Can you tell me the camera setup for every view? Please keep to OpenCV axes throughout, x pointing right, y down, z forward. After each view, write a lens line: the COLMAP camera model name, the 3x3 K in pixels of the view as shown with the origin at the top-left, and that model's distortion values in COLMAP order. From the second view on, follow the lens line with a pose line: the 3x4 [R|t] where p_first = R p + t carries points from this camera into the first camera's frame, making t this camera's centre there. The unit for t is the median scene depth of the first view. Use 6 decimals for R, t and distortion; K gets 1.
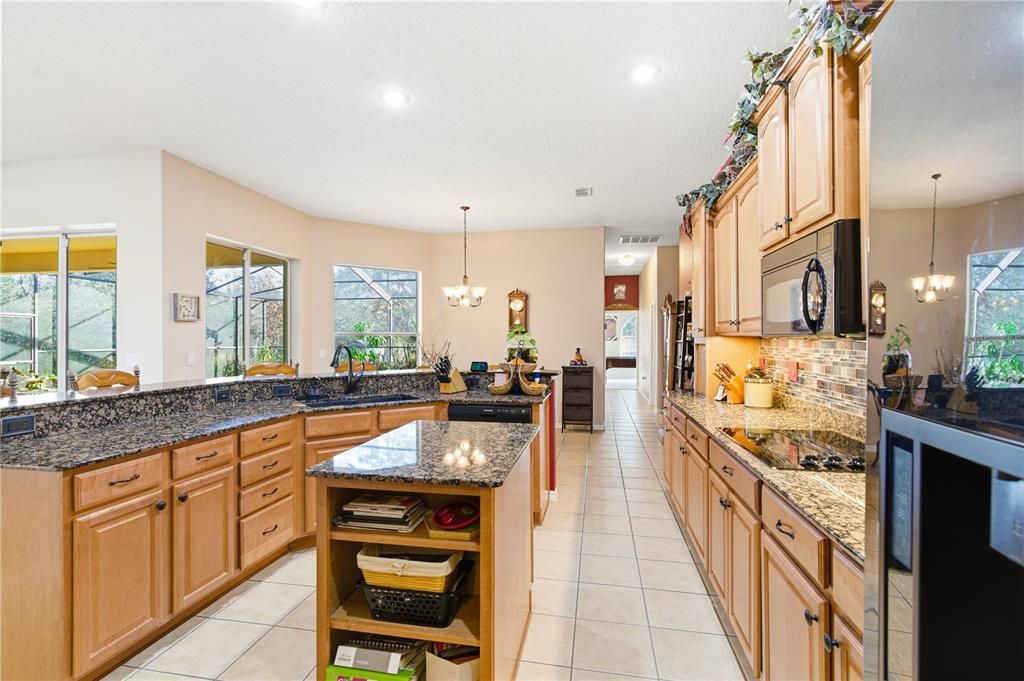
lens RADIAL K [[478.3, 0, 512.0], [0, 478.3, 340.5], [0, 0, 1]] dist [-0.000631, -0.000136]
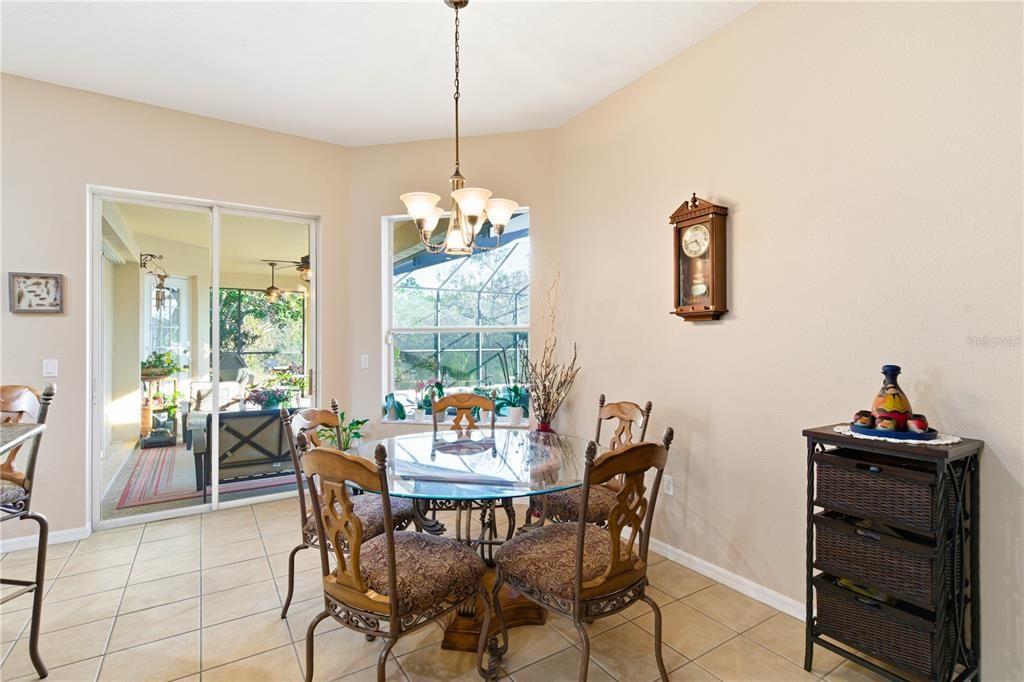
lens RADIAL K [[478.3, 0, 512.0], [0, 478.3, 341.0], [0, 0, 1]] dist [-0.000631, -0.000136]
pose [[0.688154, -0.005767, -0.725542, 0.185635], [0.002793, 0.999982, -0.005299, 0.003229], [0.725560, 0.001621, 0.688157, 0.670269]]
